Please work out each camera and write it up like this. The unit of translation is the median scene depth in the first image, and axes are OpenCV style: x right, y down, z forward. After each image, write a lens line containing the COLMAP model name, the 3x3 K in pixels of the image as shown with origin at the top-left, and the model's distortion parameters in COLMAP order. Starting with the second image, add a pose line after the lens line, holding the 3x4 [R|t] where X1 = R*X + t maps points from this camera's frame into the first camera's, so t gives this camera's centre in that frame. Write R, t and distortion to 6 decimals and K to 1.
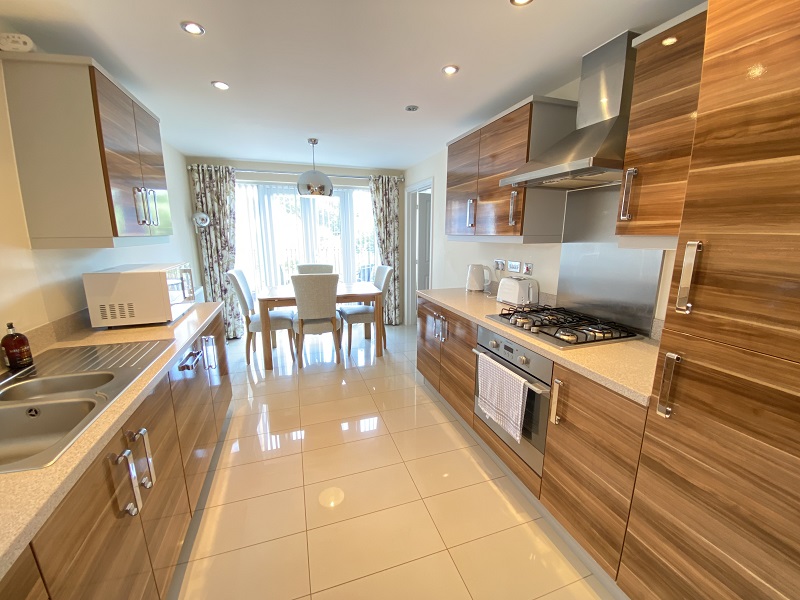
lens RADIAL K [[324.5, 0, 402.3], [0, 324.5, 307.0], [0, 0, 1]] dist [0.029779, -0.023155]
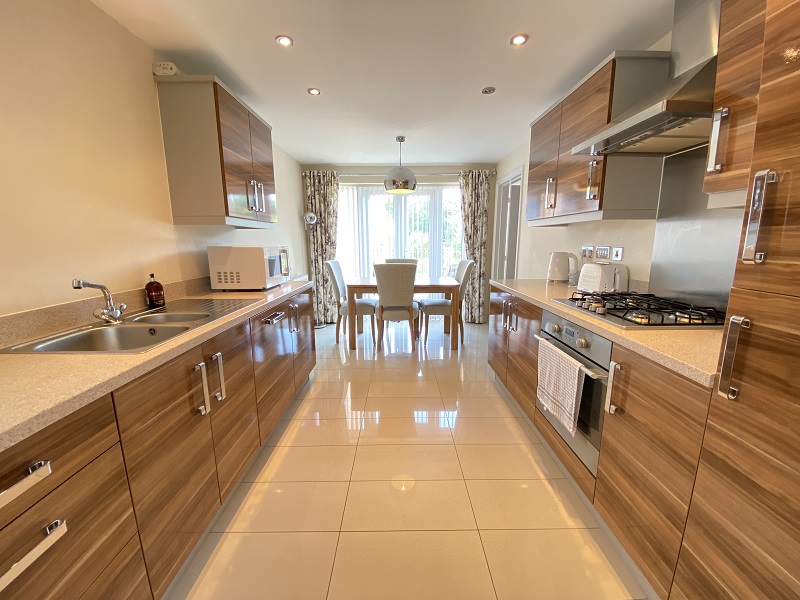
lens RADIAL K [[324.5, 0, 402.3], [0, 324.5, 307.0], [0, 0, 1]] dist [0.029779, -0.023155]
pose [[0.950294, 0.054148, -0.306610, 0.142529], [-0.061105, 0.998045, -0.013130, 0.087655], [0.305299, 0.031213, 0.951745, -0.000515]]
